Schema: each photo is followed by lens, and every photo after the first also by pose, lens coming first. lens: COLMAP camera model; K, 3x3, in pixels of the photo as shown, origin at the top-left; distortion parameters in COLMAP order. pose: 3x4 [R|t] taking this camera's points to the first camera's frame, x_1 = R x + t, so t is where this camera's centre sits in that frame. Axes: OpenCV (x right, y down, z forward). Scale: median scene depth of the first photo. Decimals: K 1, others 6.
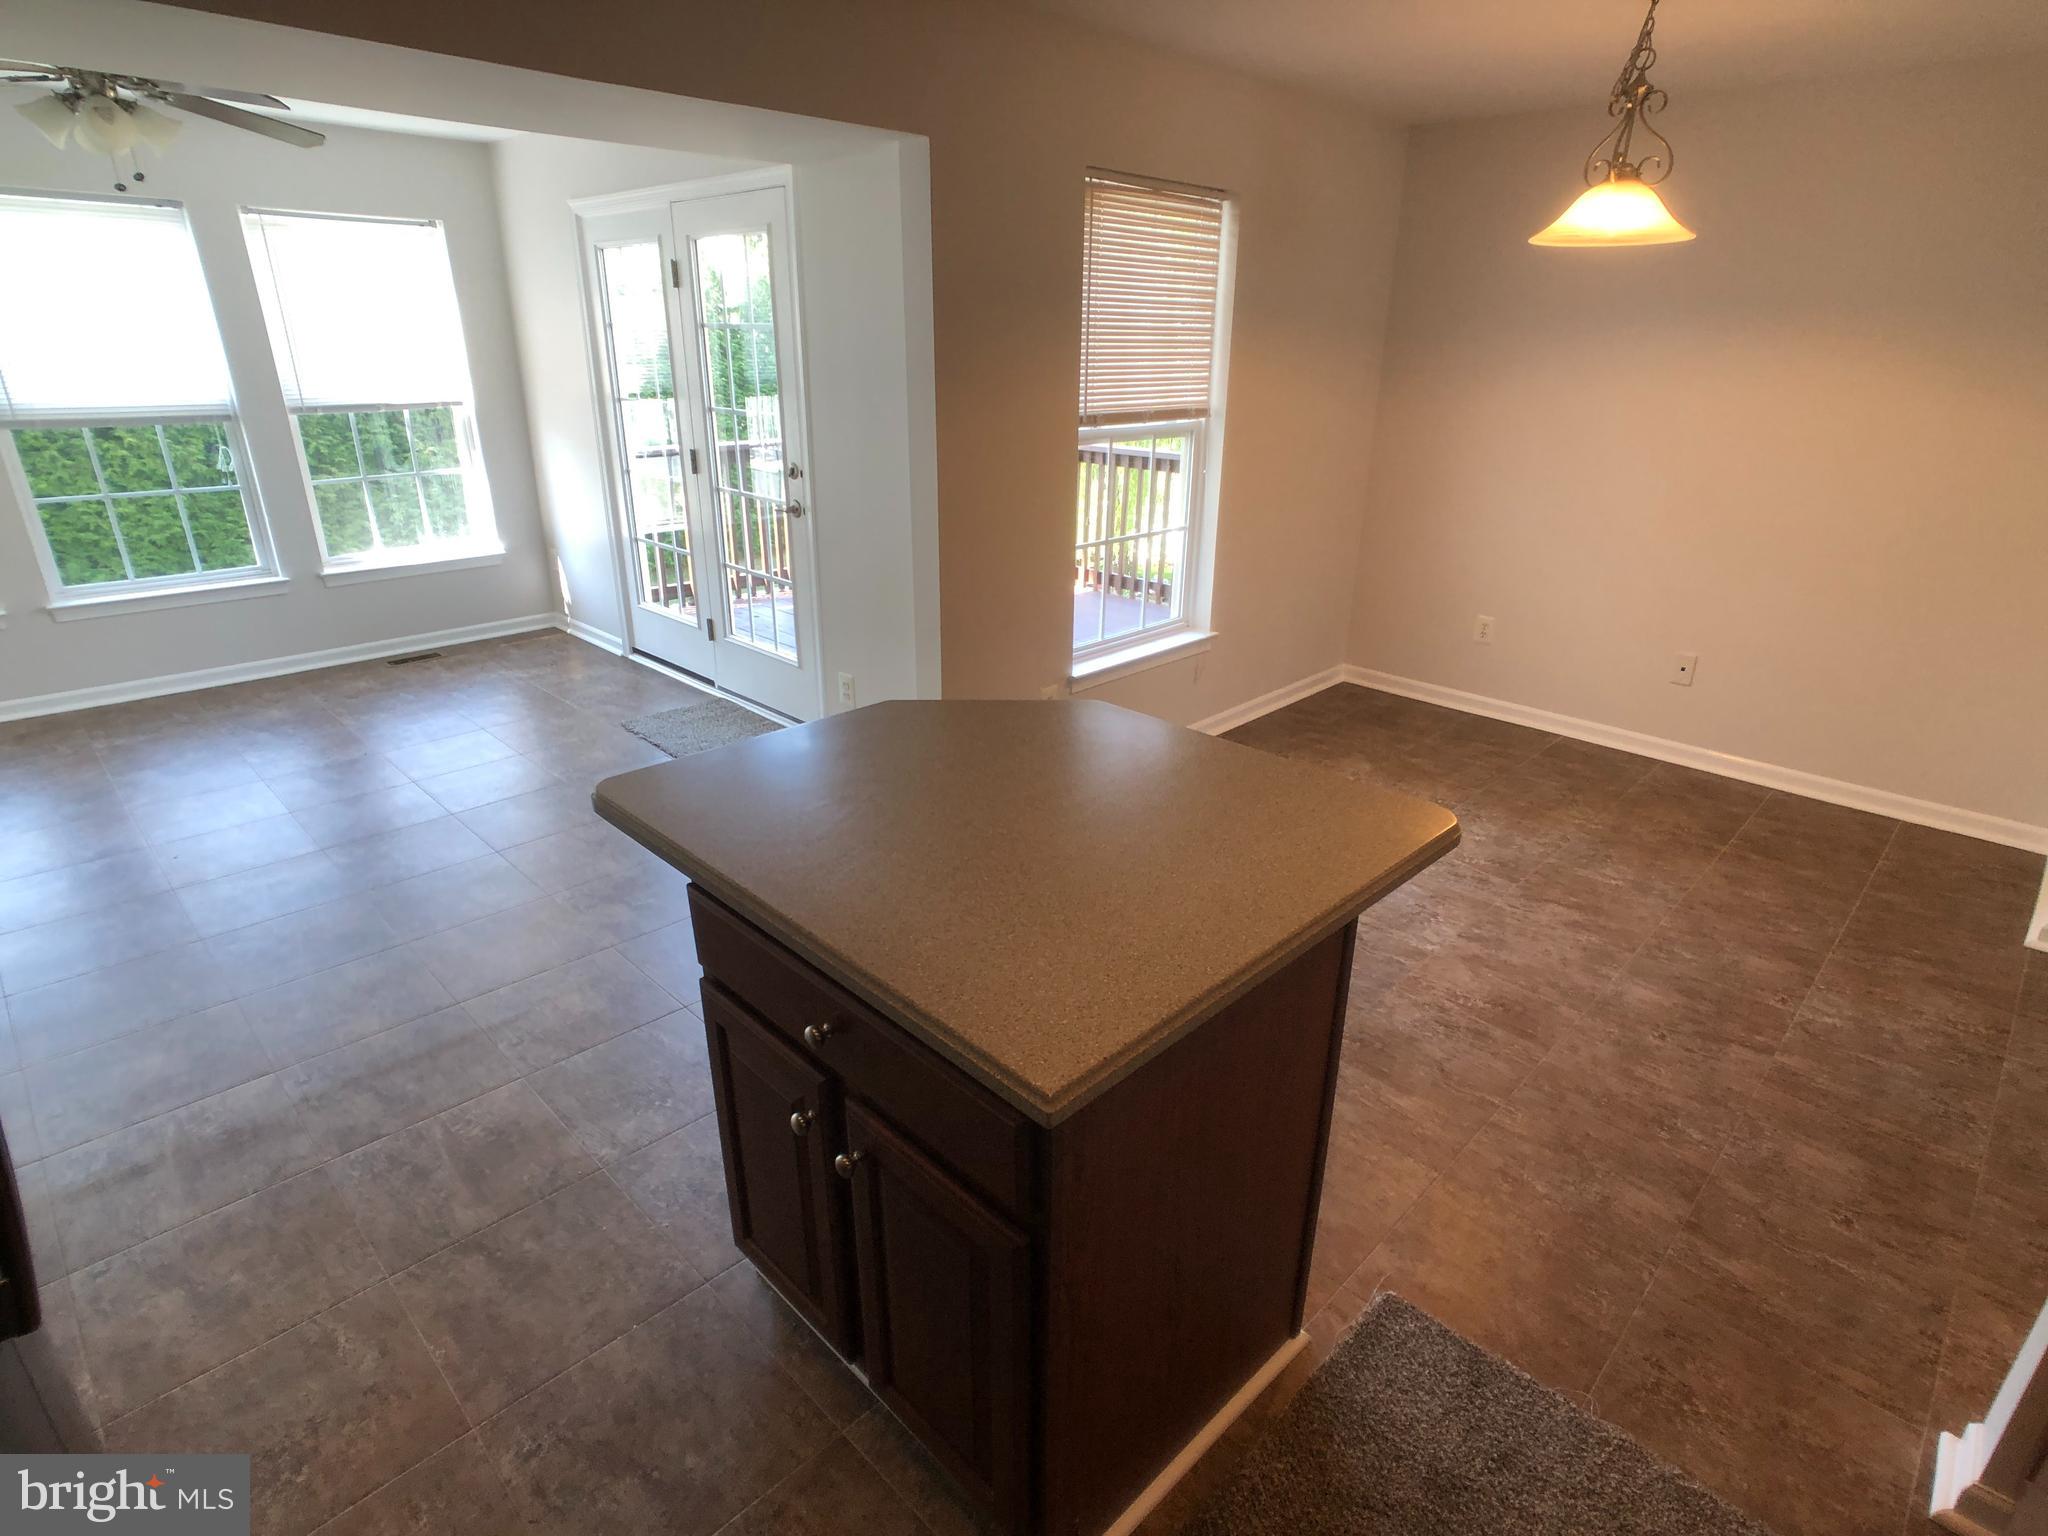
lens RADIAL K [[1088.5, 0, 1035.4], [0, 1088.5, 790.2], [0, 0, 1]] dist [-0.048647, 0.033900]
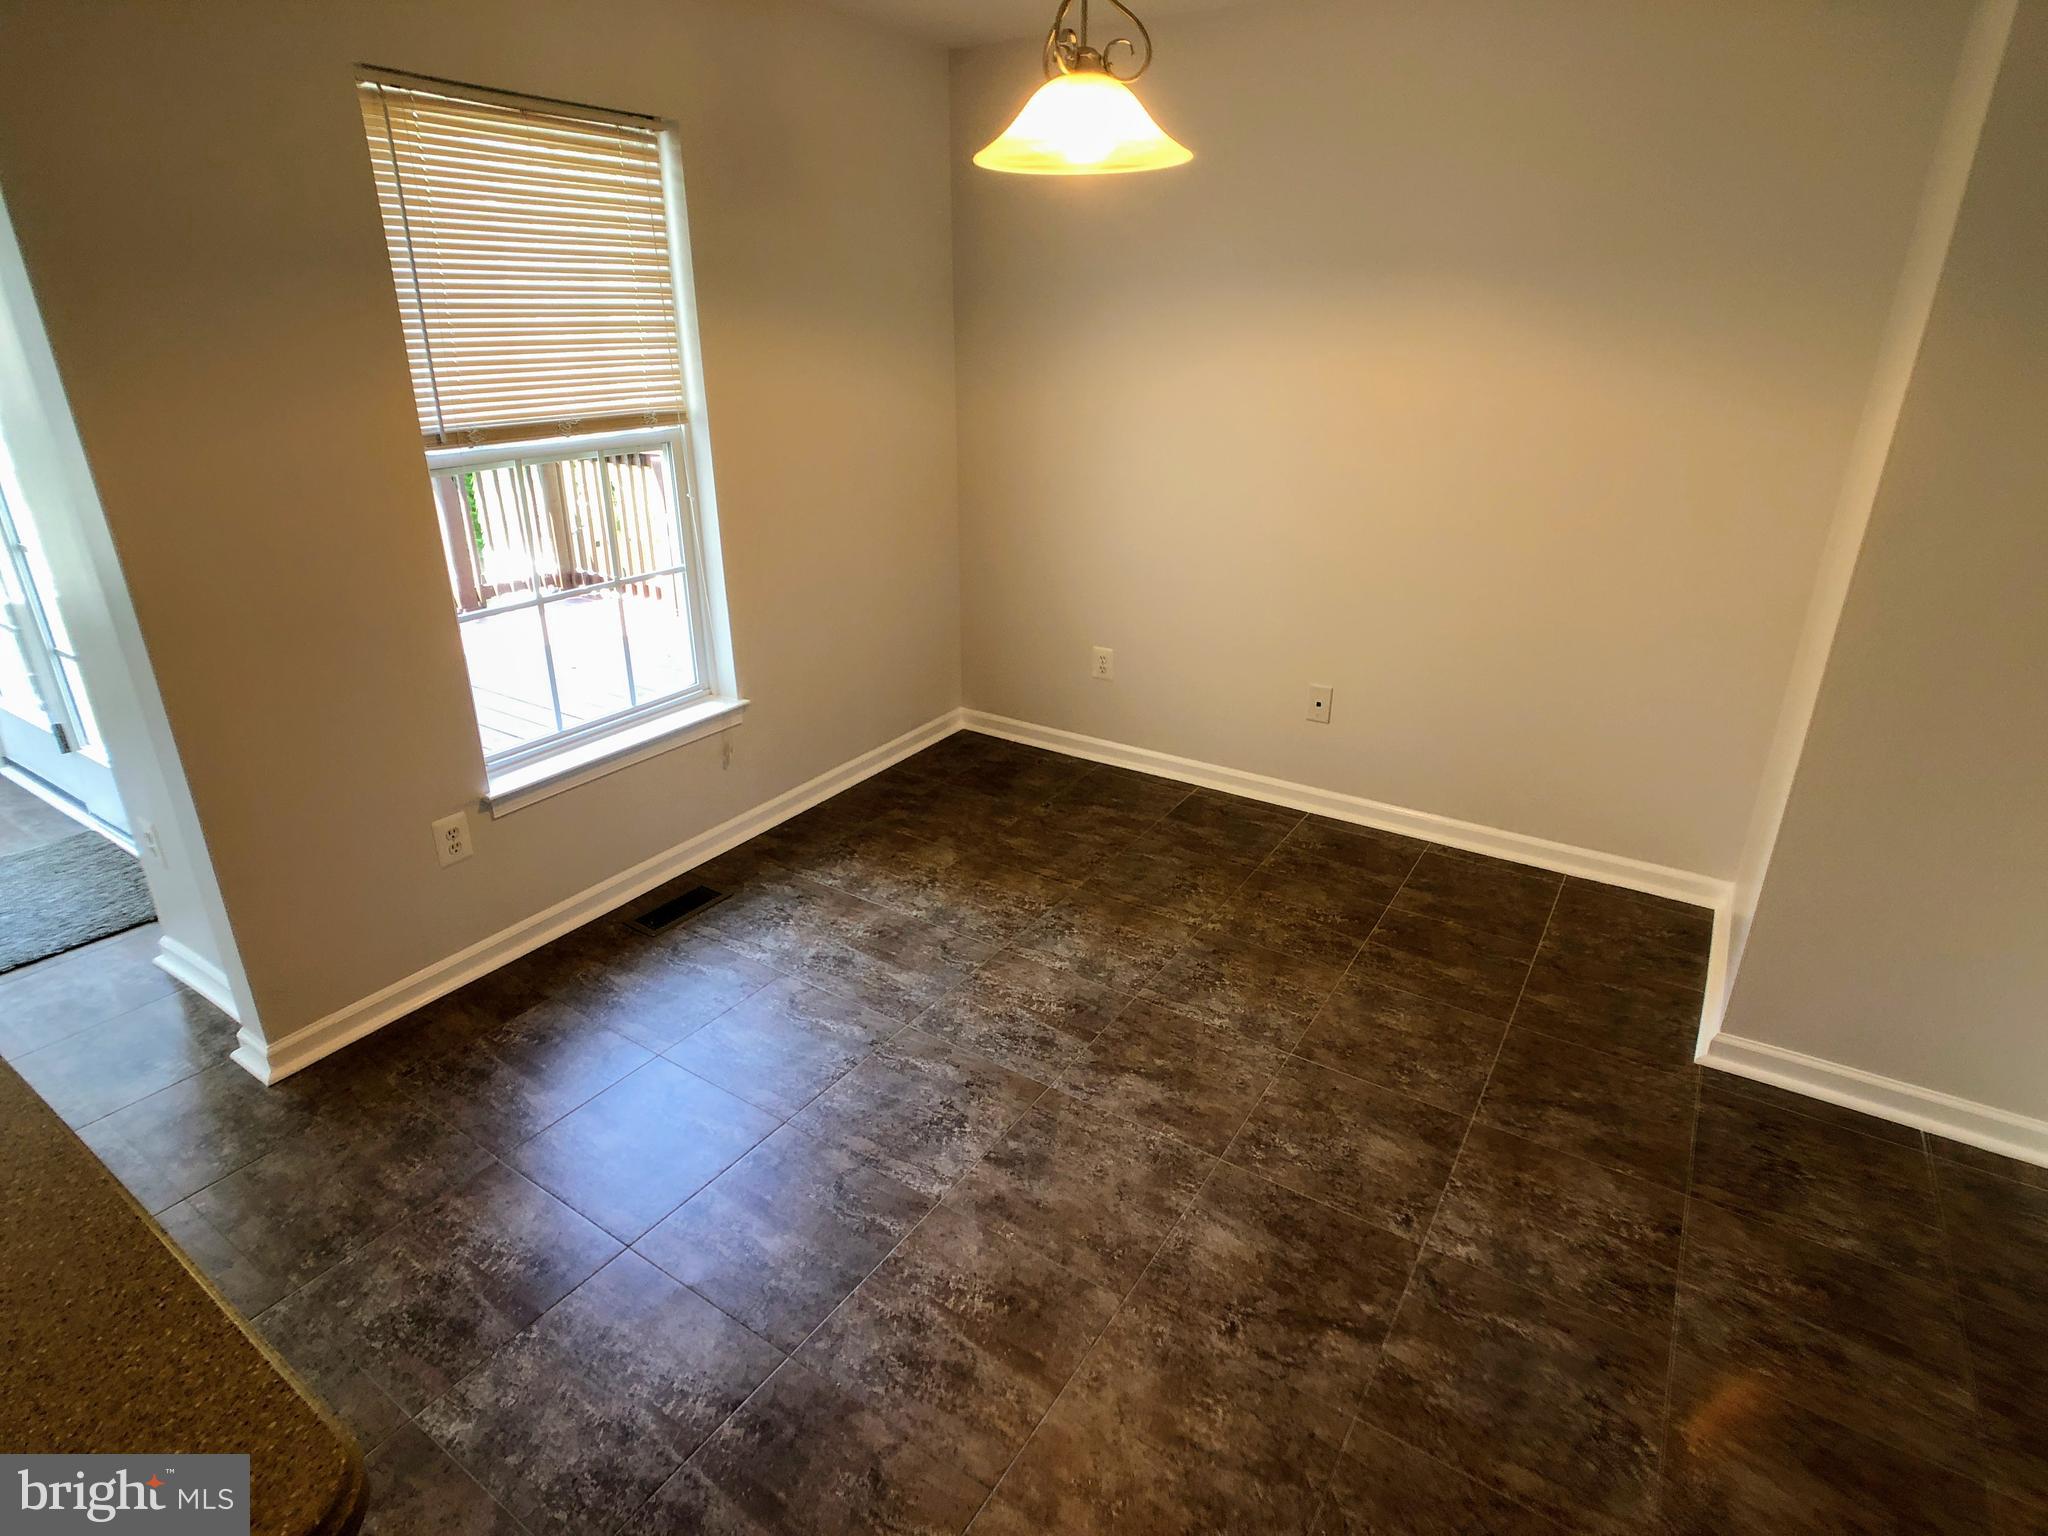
lens RADIAL K [[1075.4, 0, 1027.1], [0, 1075.4, 760.8], [0, 0, 1]] dist [-0.026726, 0.000488]
pose [[0.980951, -0.084656, 0.174840, 0.281294], [0.086769, 0.996218, -0.004460, -0.102130], [-0.173801, 0.019546, 0.984587, 0.270006]]
